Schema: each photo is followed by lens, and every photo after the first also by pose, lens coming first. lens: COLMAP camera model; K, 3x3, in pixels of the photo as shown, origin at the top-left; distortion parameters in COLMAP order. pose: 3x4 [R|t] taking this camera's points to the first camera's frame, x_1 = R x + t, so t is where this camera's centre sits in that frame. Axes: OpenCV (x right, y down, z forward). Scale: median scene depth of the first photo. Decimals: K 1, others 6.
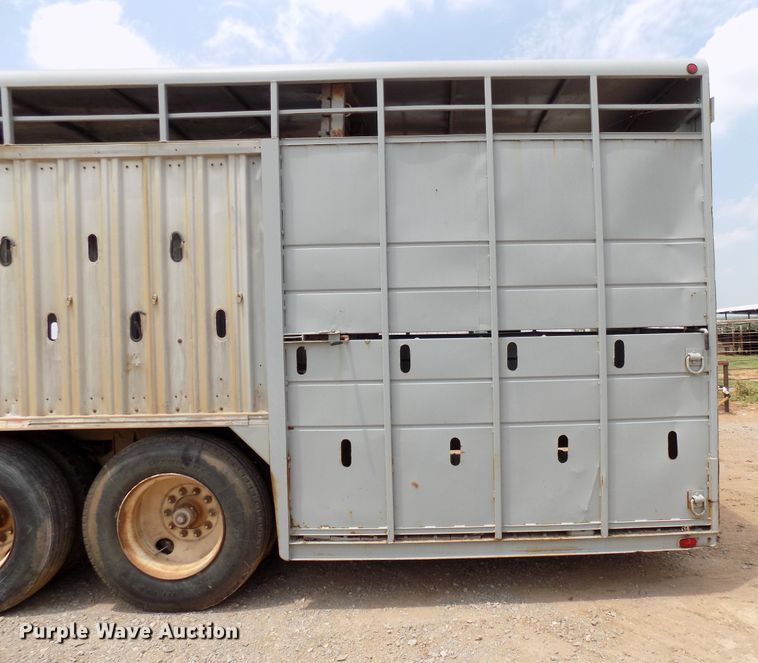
lens RADIAL K [[580.8, 0, 443.1], [0, 580.8, 329.1], [0, 0, 1]] dist [-0.068009, 0.071451]
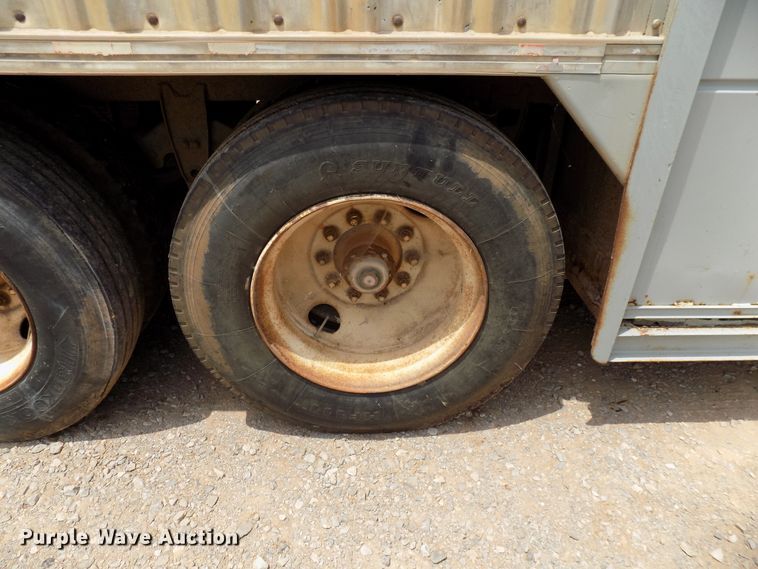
lens RADIAL K [[514.6, 0, 378.8], [0, 514.6, 273.1], [0, 0, 1]] dist [-0.063738, 0.069345]
pose [[0.999329, 0.012605, 0.034389, -0.484673], [-0.028312, 0.861497, 0.506973, 0.116778], [-0.023236, -0.507607, 0.861276, 0.663982]]
